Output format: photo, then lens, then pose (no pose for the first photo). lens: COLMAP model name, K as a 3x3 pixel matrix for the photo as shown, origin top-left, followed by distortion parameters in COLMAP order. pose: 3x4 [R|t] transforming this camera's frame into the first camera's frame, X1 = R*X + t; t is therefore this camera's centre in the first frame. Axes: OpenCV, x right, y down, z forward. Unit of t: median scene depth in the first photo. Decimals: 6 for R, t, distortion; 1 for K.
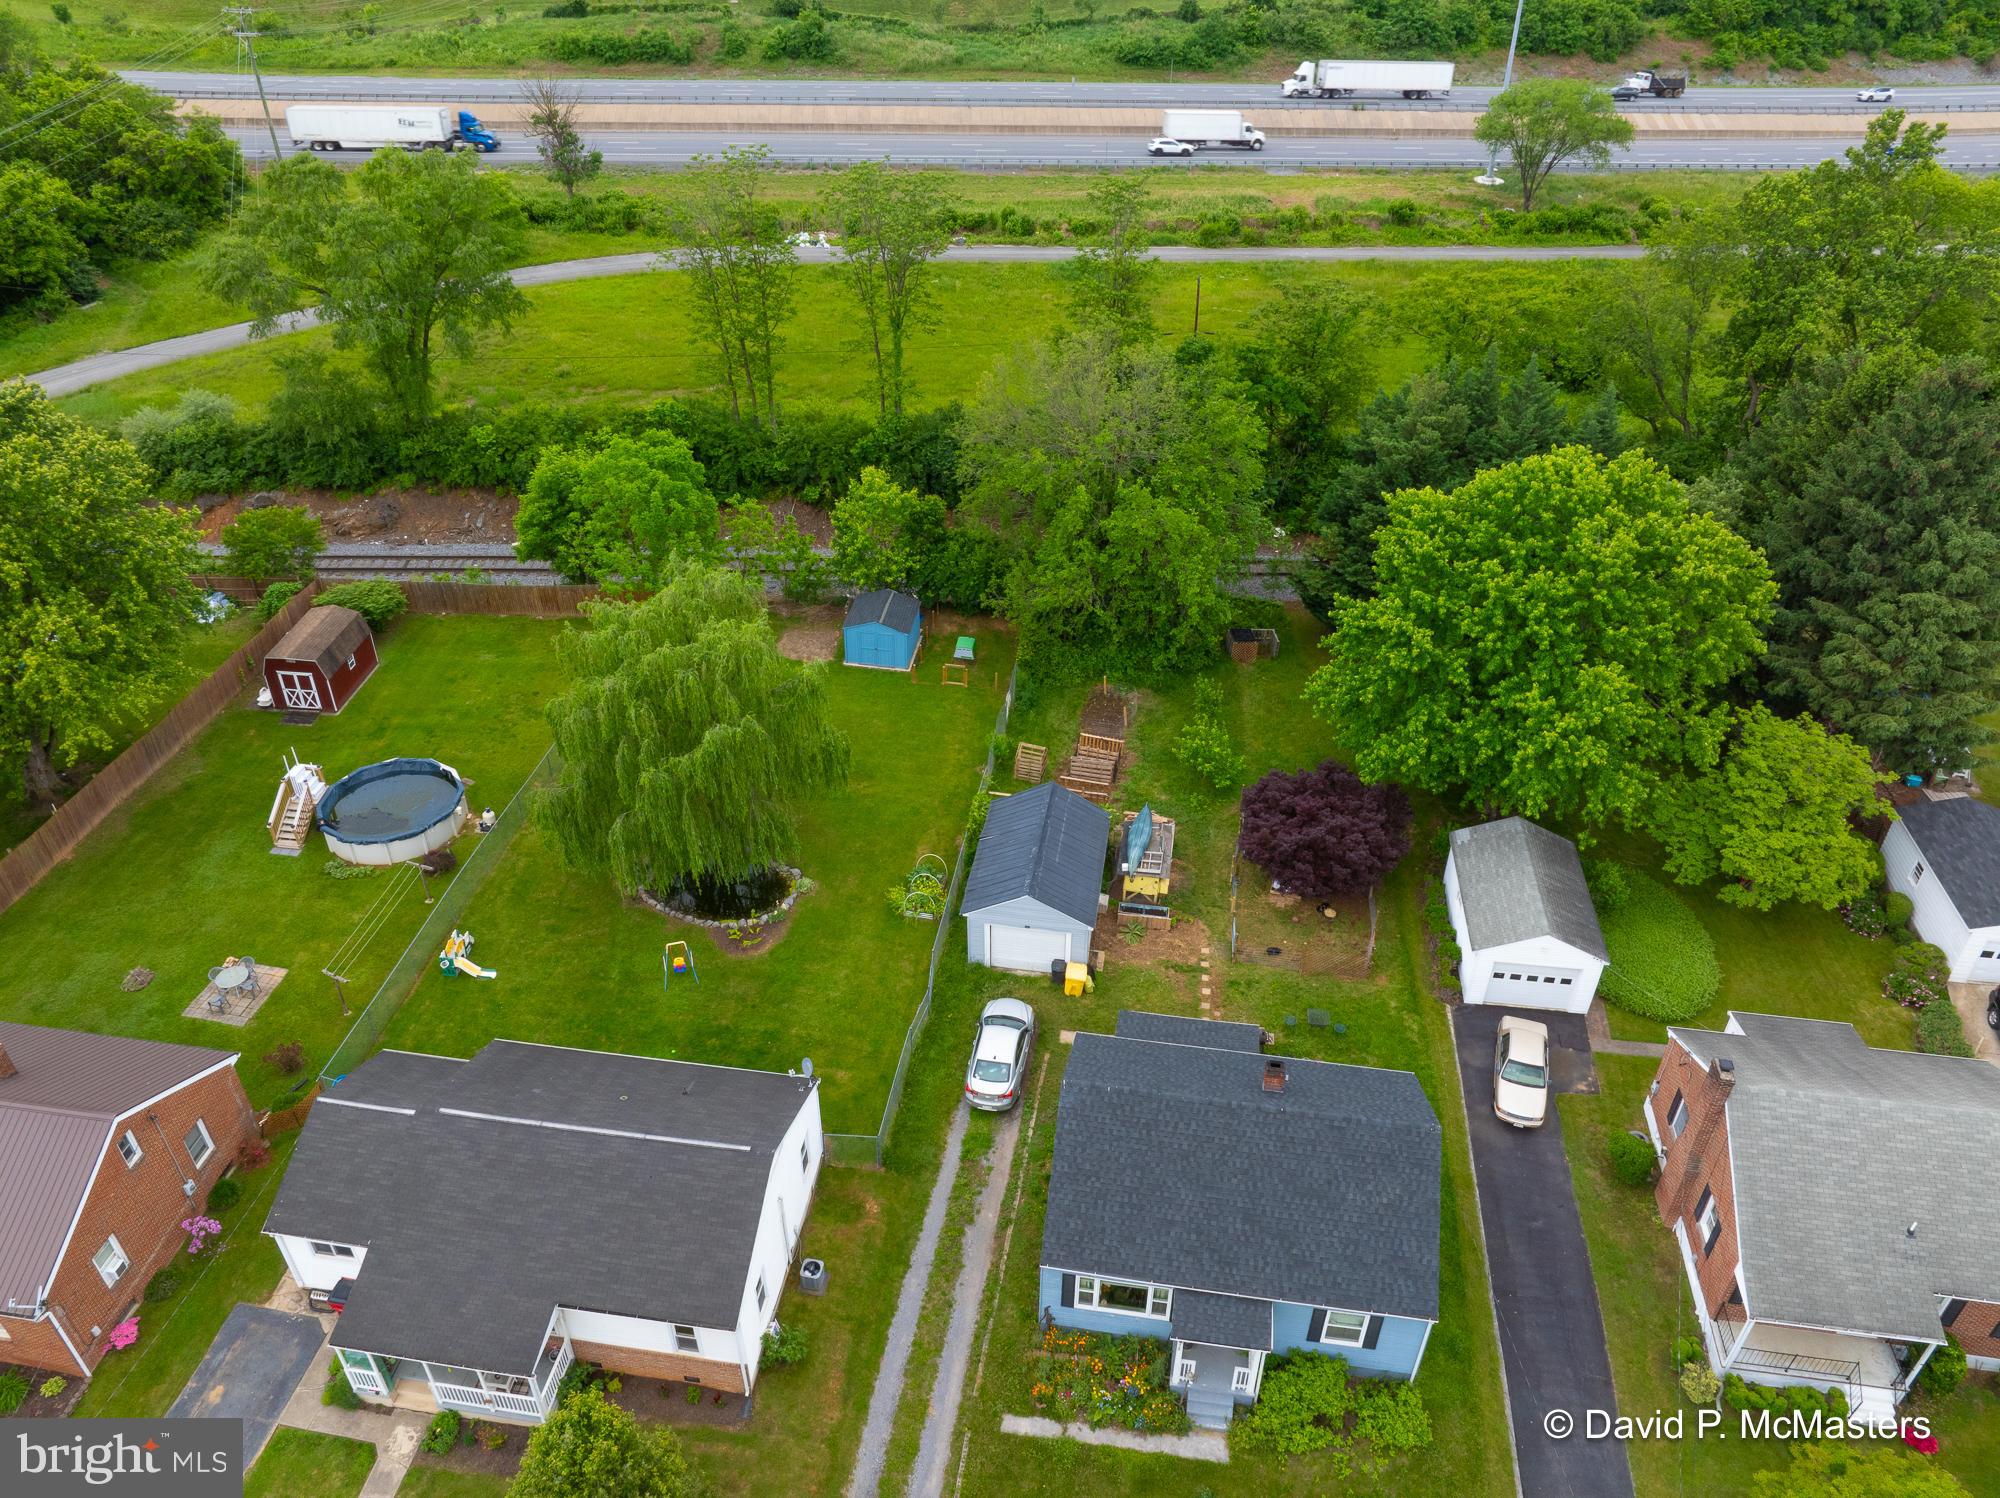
lens RADIAL K [[1408.8, 0, 994.0], [0, 1408.8, 748.7], [0, 0, 1]] dist [-0.049000, 0.018963]
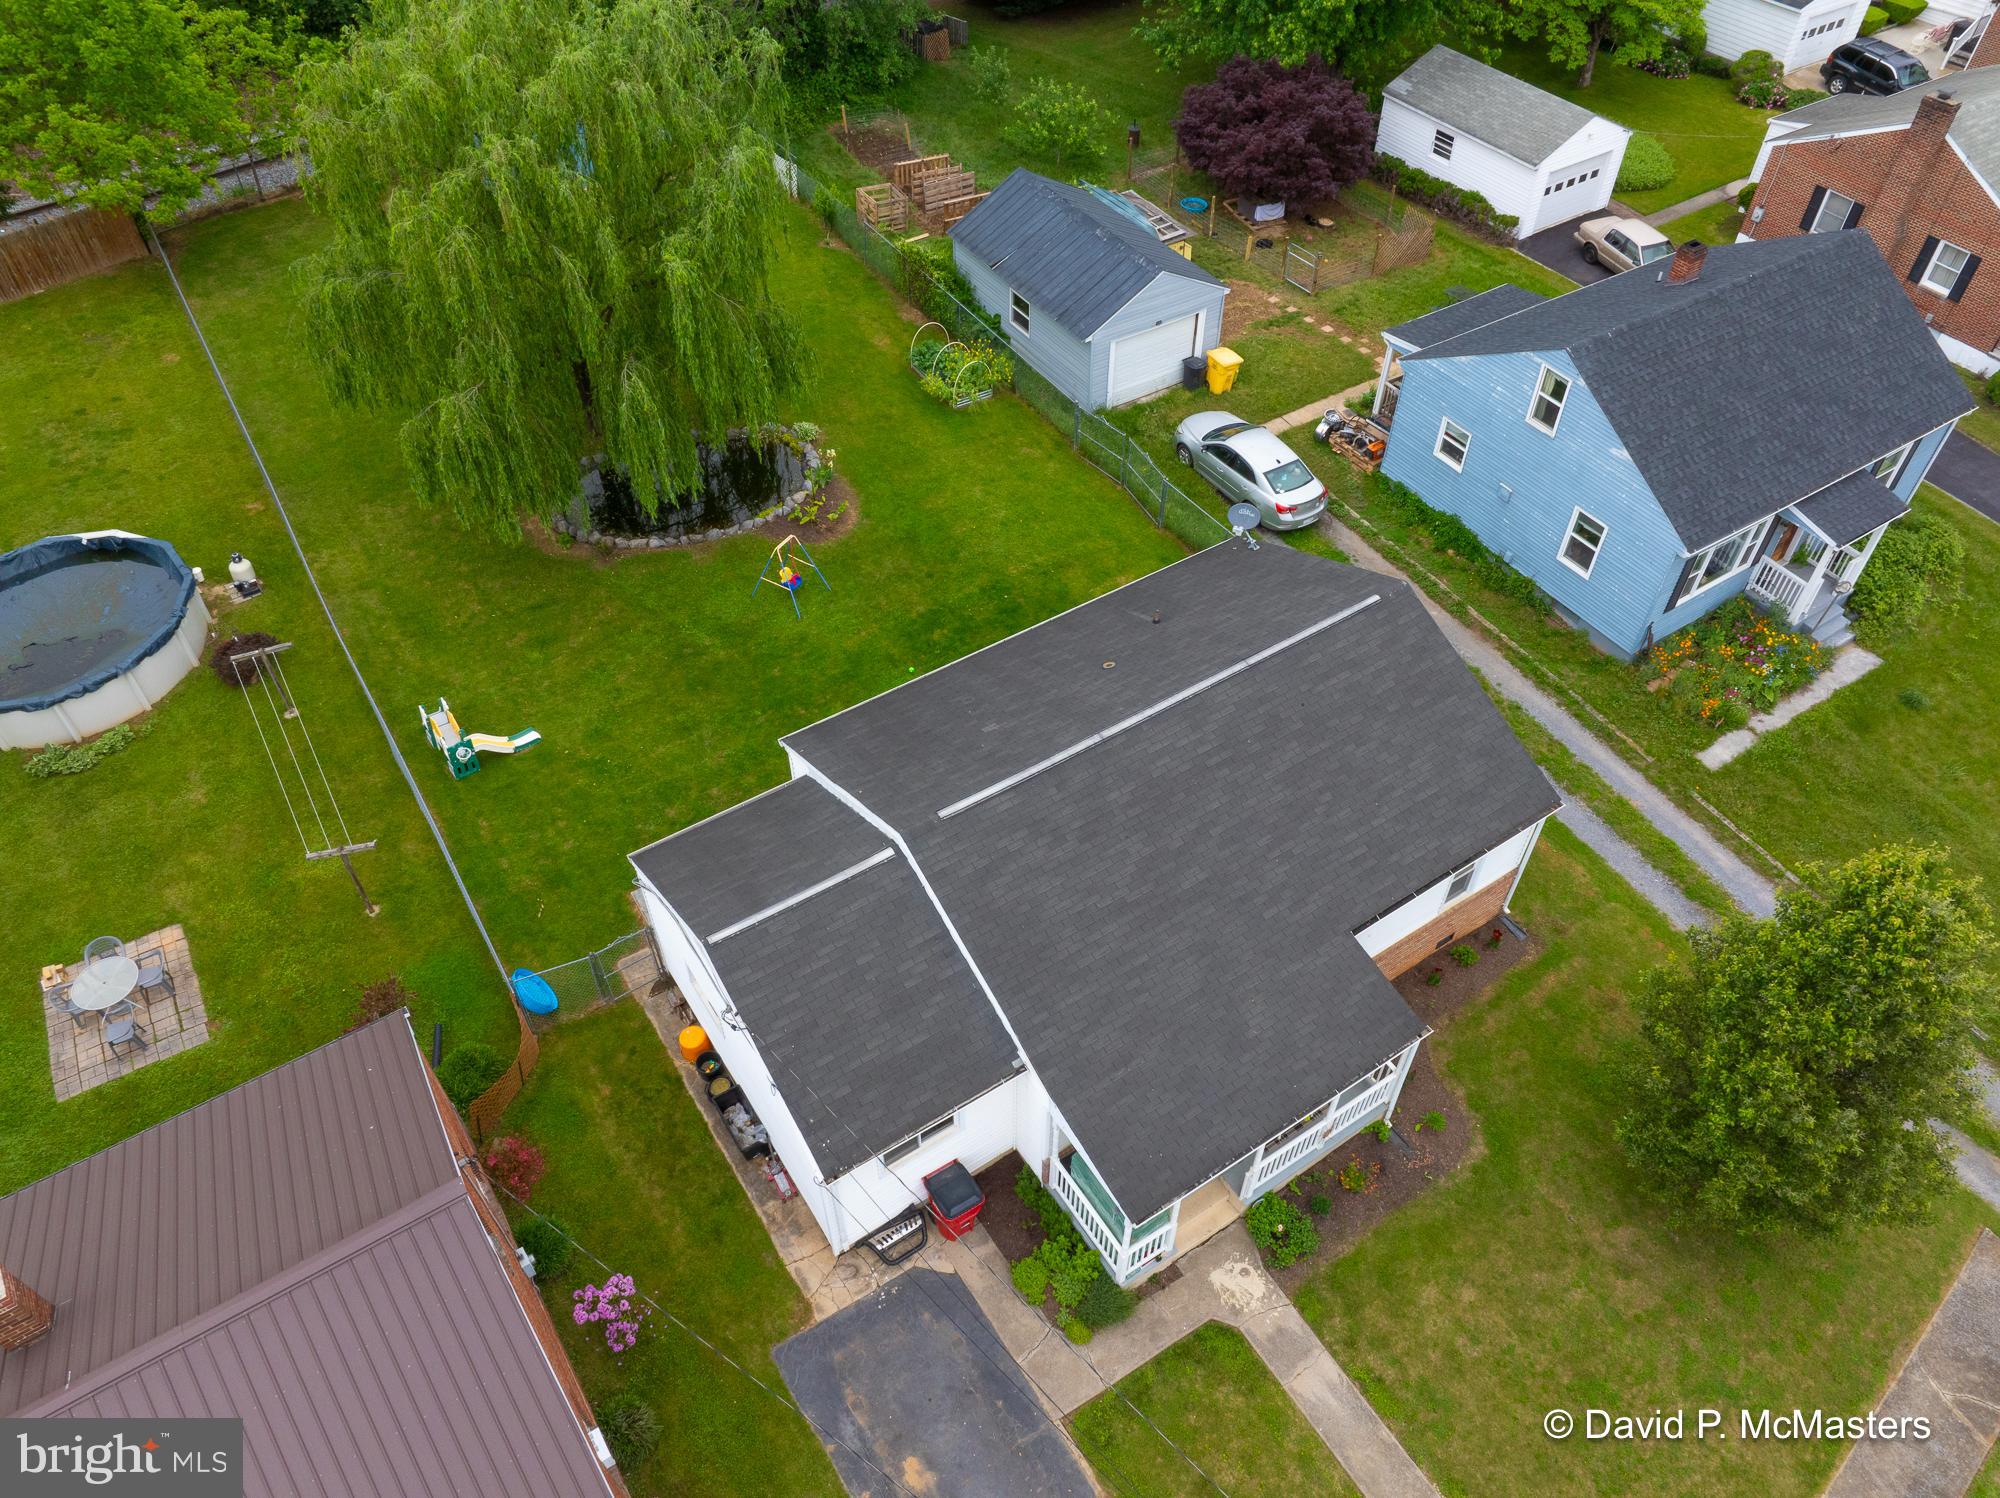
lens RADIAL K [[1408.8, 0, 1002.1], [0, 1408.8, 743.2], [0, 0, 1]] dist [-0.049000, 0.018963]
pose [[0.746644, -0.488266, 0.451797, -0.613464], [0.380618, 0.870570, 0.311829, 0.075129], [-0.545576, -0.060863, 0.835848, 0.538496]]
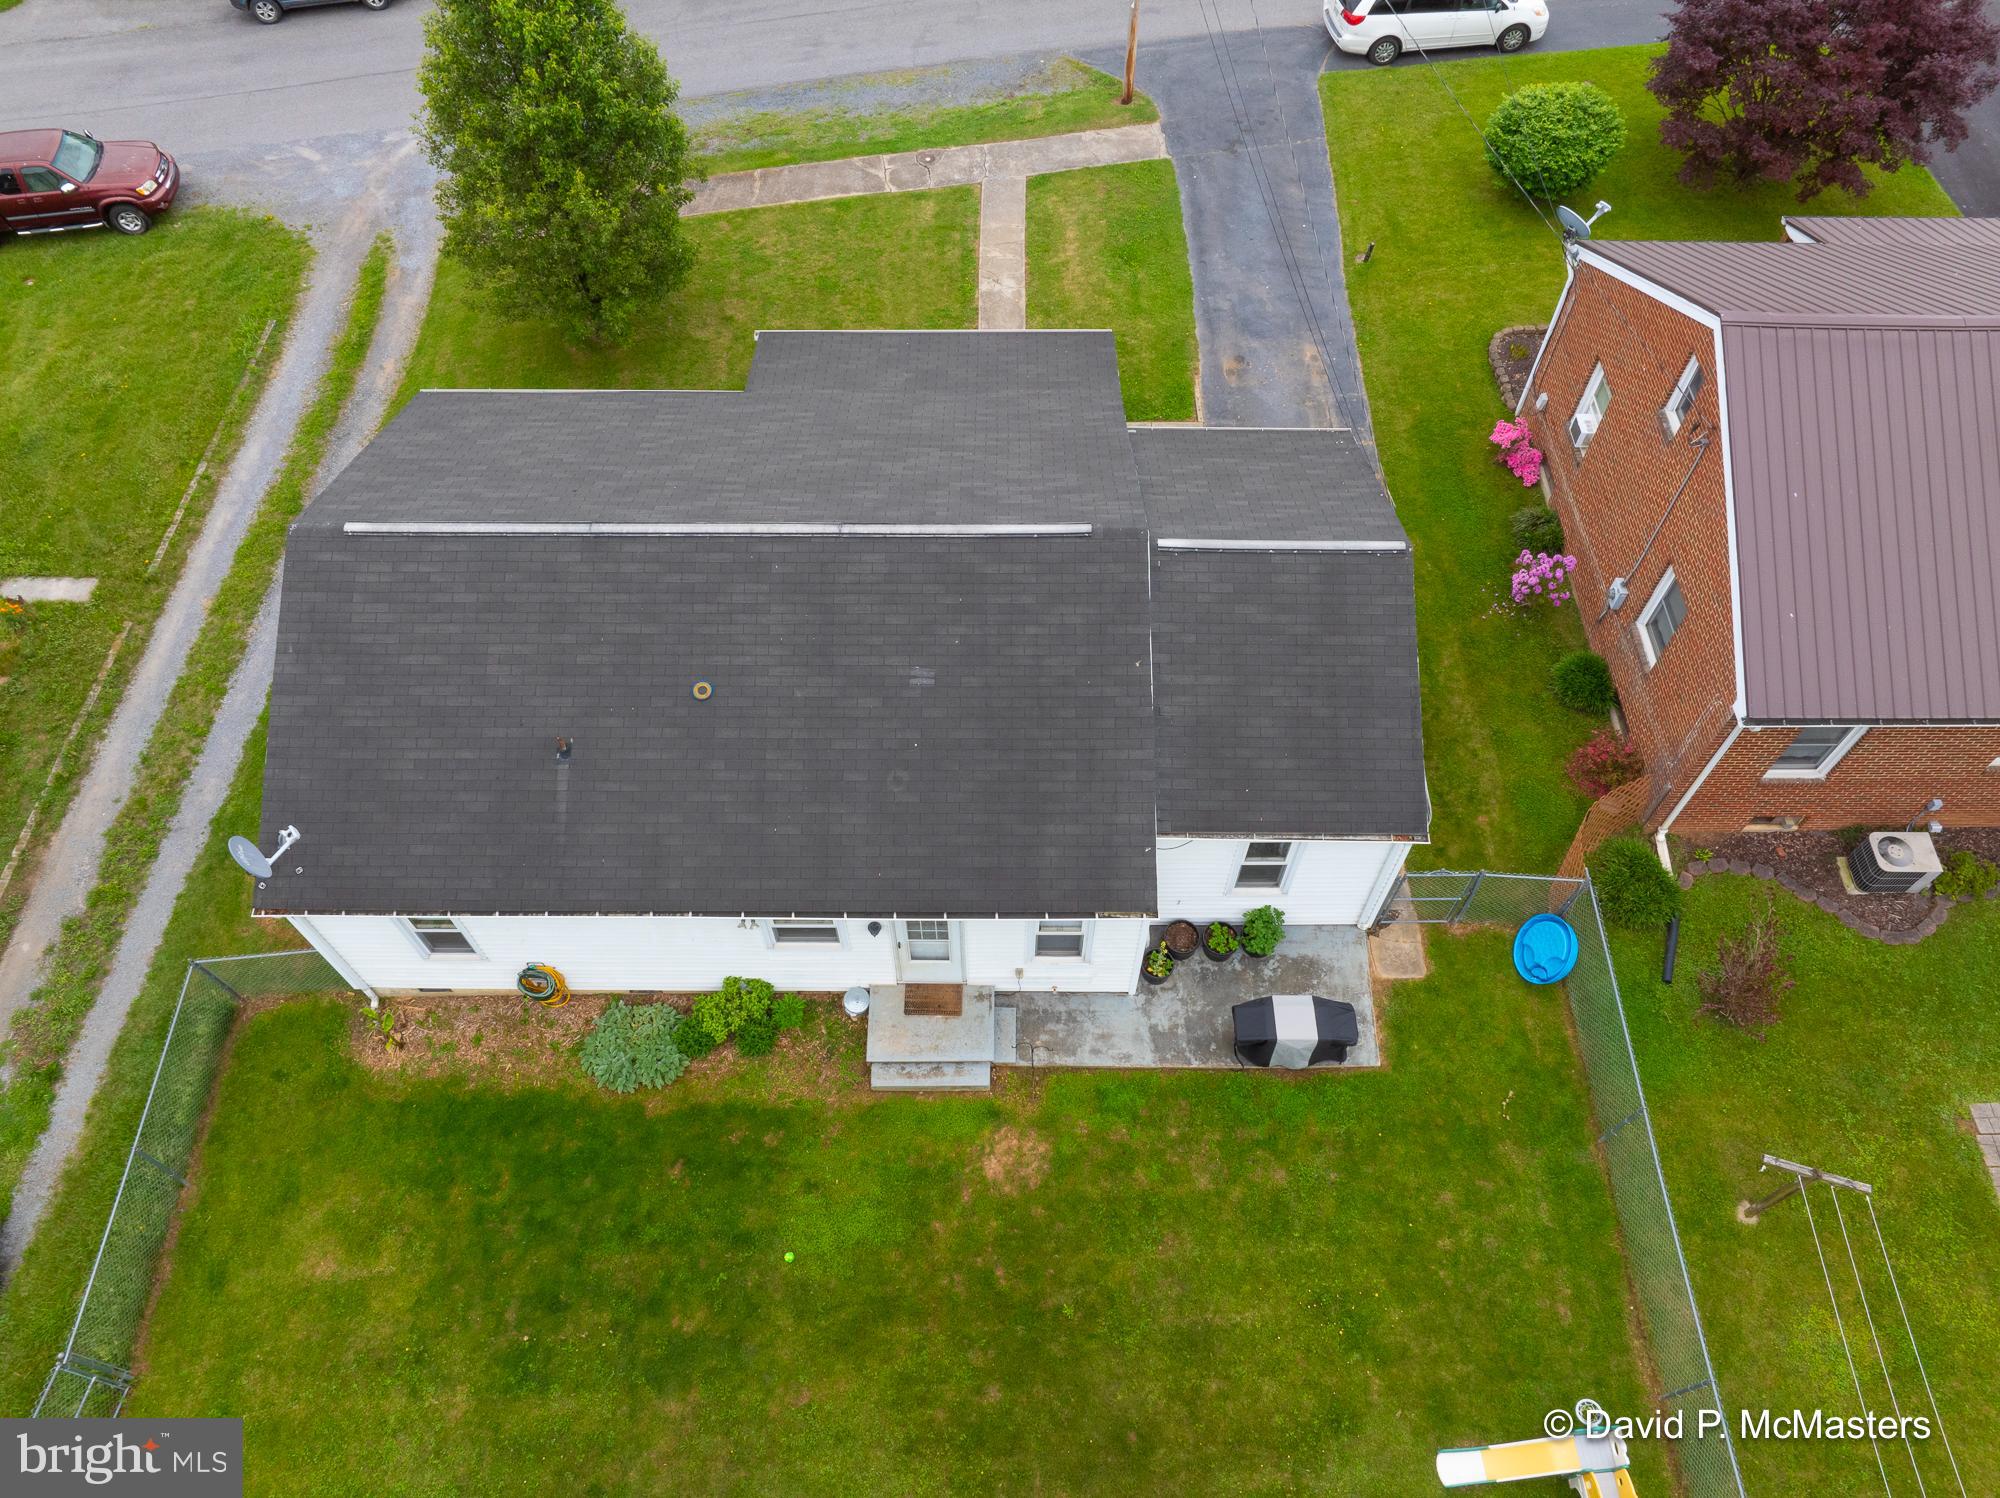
lens RADIAL K [[1408.8, 0, 997.7], [0, 1408.8, 747.1], [0, 0, 1]] dist [-0.049000, 0.018963]
pose [[-0.989057, 0.121510, -0.083673, -0.325700], [-0.087212, -0.024100, 0.995898, -0.172049], [0.118996, 0.992298, 0.034433, 1.055356]]
